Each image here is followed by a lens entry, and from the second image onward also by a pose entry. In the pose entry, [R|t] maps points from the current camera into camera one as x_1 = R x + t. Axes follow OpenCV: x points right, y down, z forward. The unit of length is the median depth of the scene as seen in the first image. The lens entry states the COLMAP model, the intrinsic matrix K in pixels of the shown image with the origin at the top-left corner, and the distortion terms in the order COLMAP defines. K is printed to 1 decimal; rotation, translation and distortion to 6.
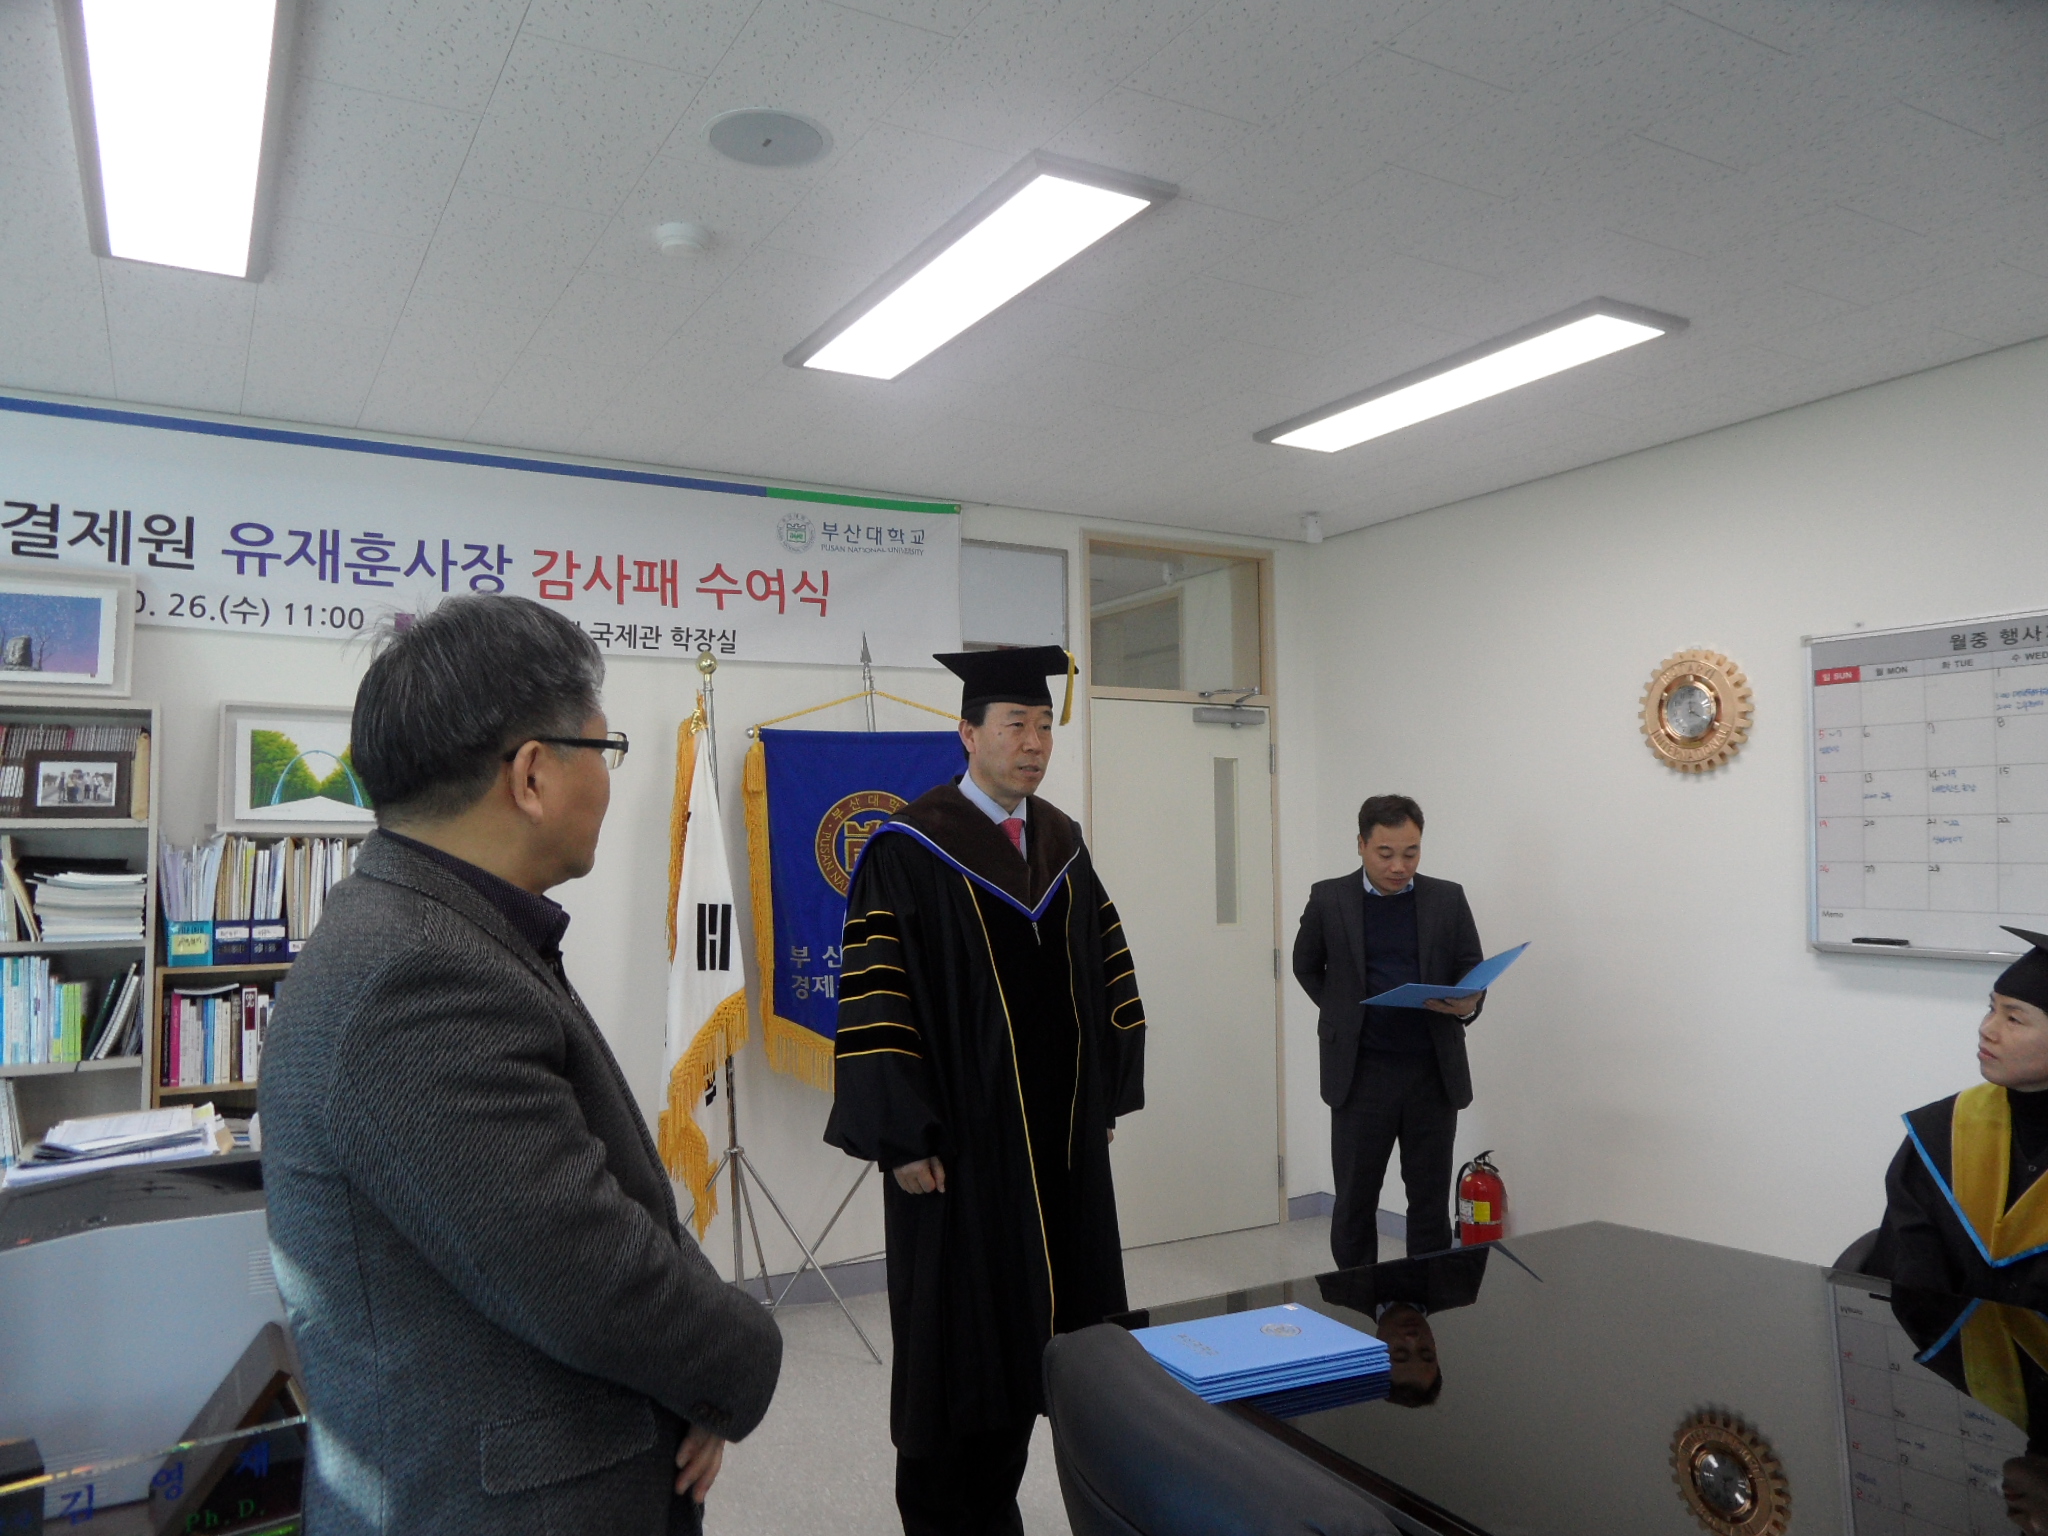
lens RADIAL K [[1502.6, 0, 1034.6], [0, 1502.6, 752.1], [0, 0, 1]] dist [-0.022720, 0.025883]
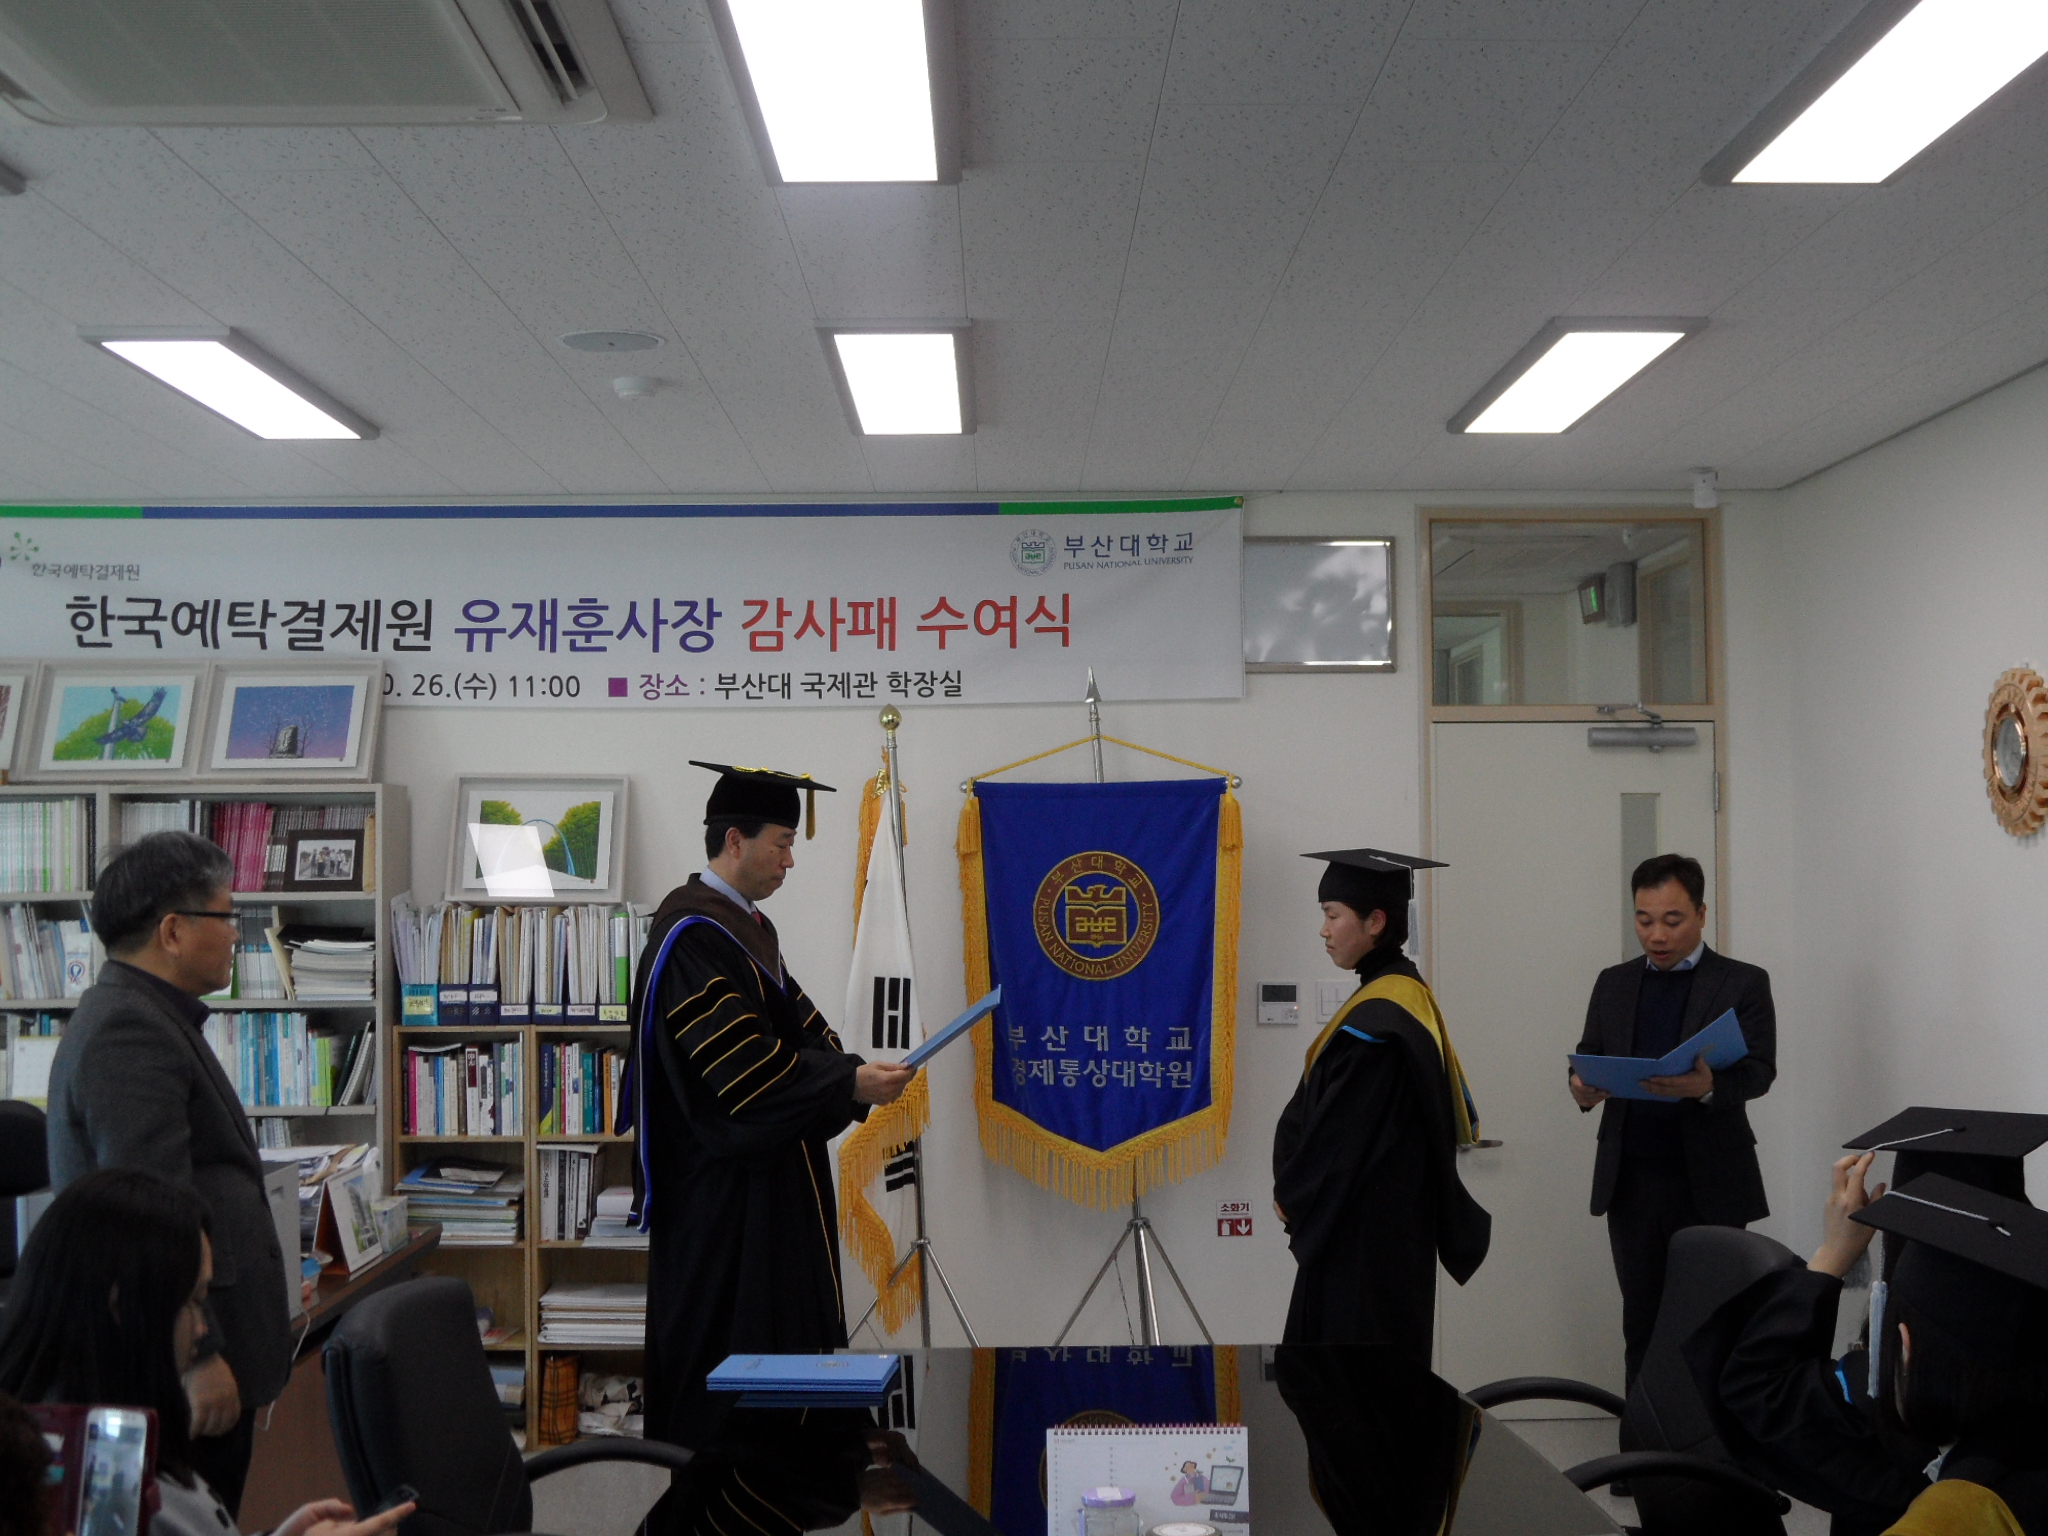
lens RADIAL K [[2614.5, 0, 1025.4], [0, 2614.5, 757.9], [0, 0, 1]] dist [-0.045079, -0.120137]
pose [[0.870551, -0.014574, -0.491863, 0.663543], [0.032272, 0.999100, 0.027516, -0.078515], [0.491019, -0.039827, 0.870238, -0.372938]]
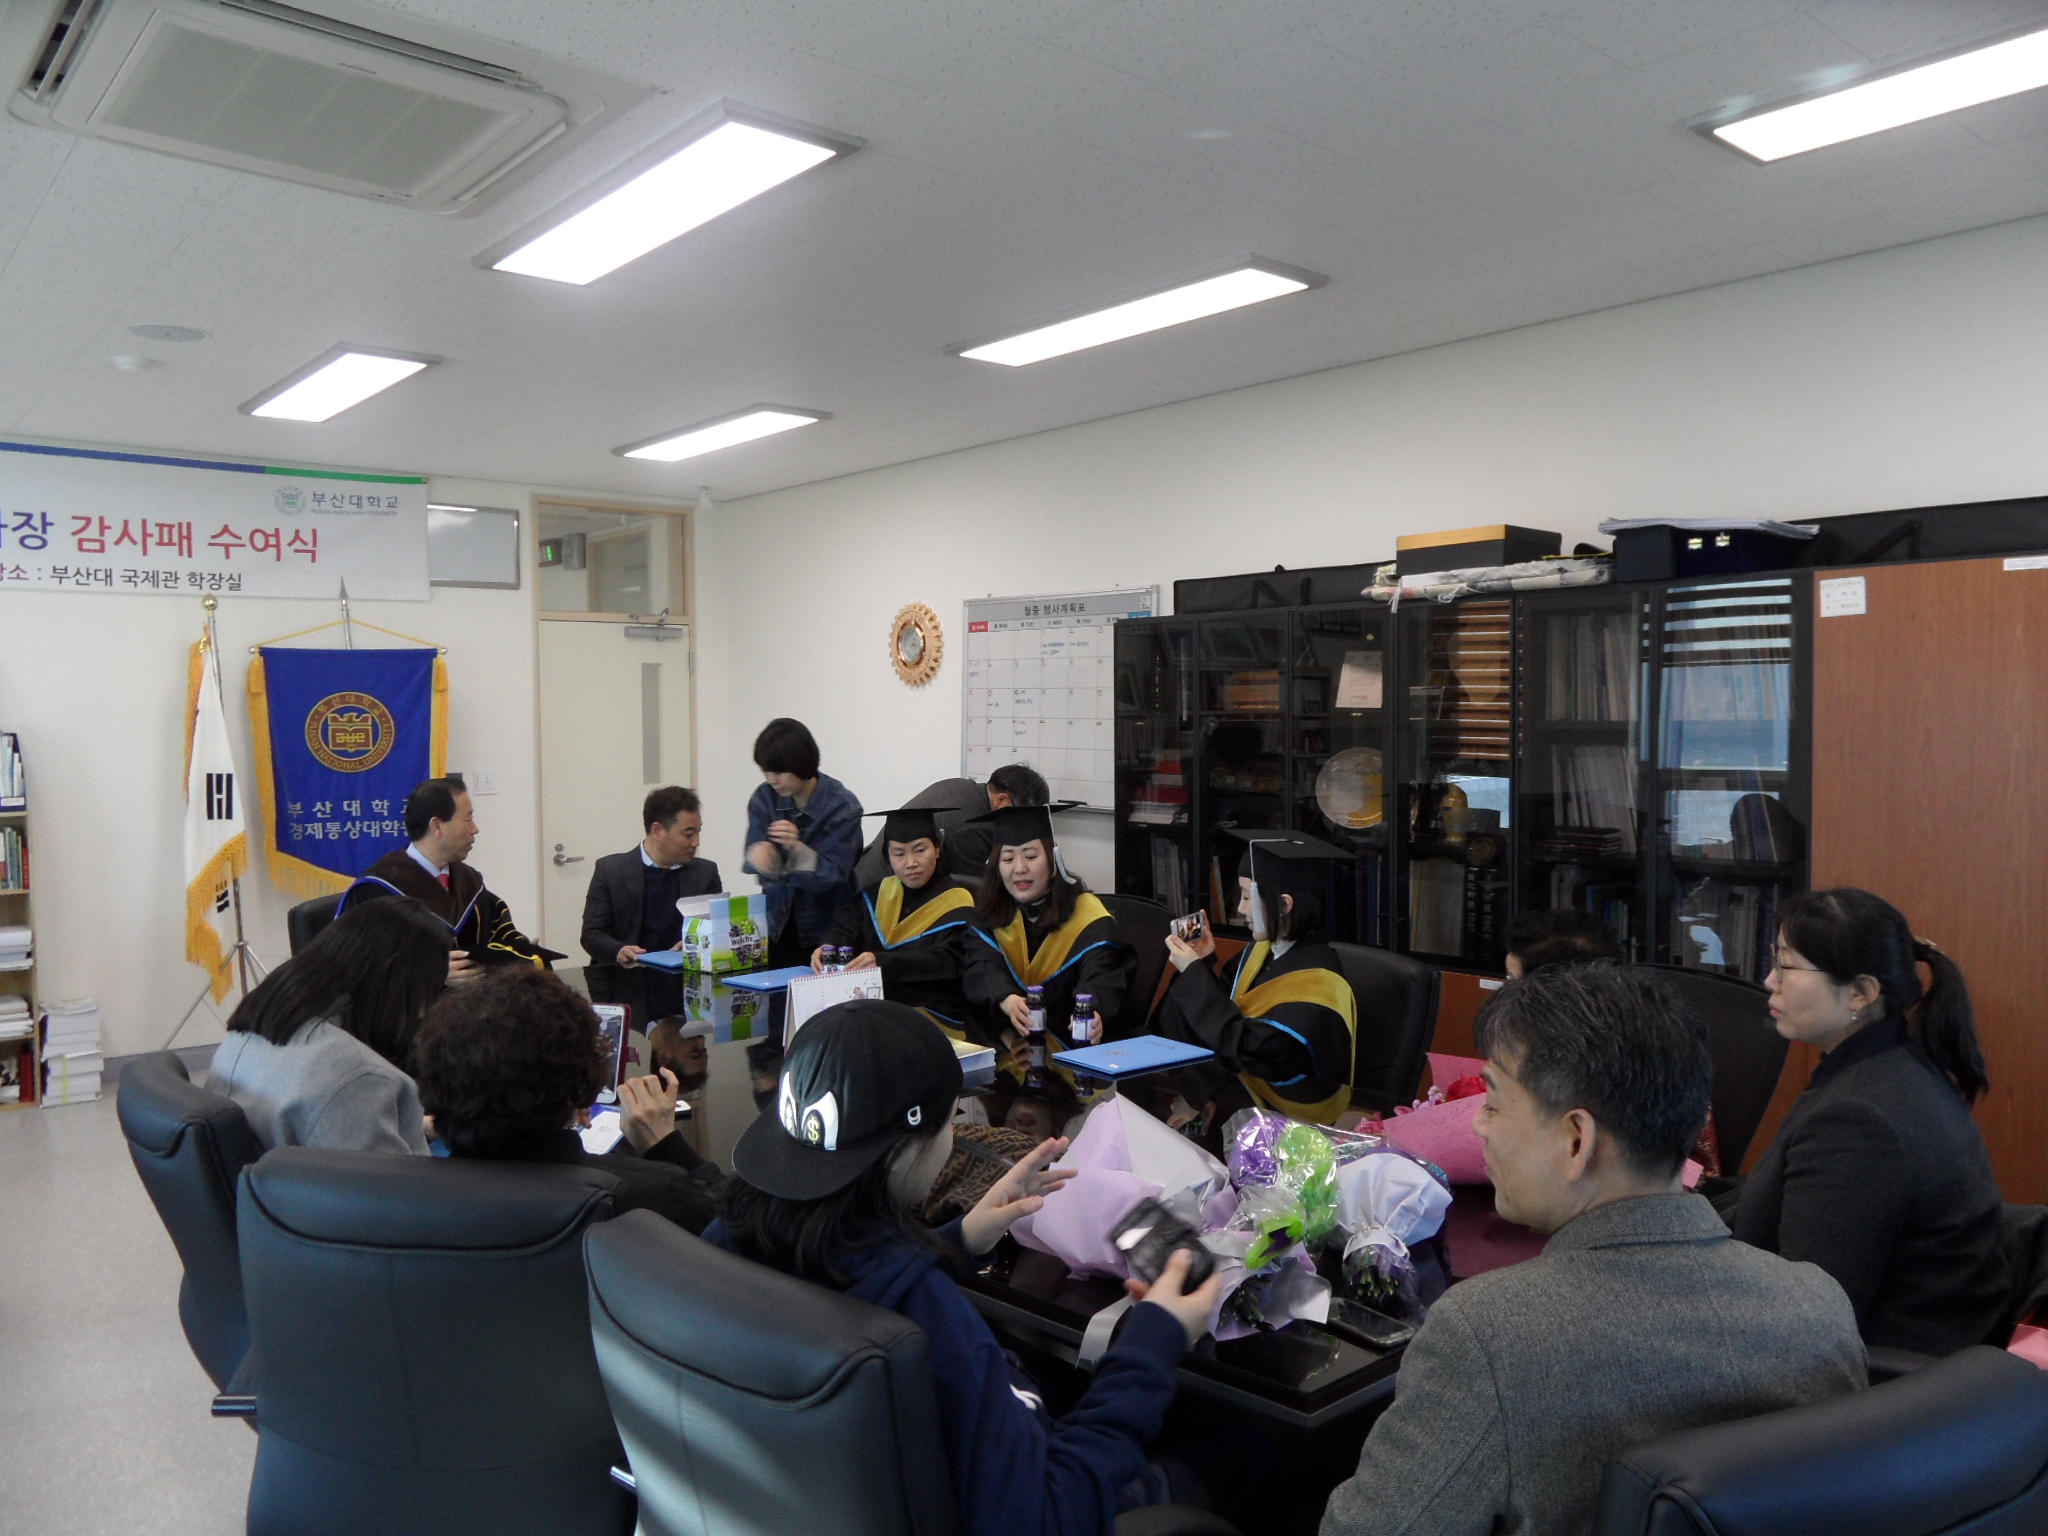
lens RADIAL K [[1507.0, 0, 1020.1], [0, 1507.0, 761.0], [0, 0, 1]] dist [-0.014290, 0.026241]
pose [[0.984150, -0.002521, 0.177320, 0.283849], [-0.015734, 0.994714, 0.101469, -0.068518], [-0.176638, -0.102651, 0.978908, -0.537561]]
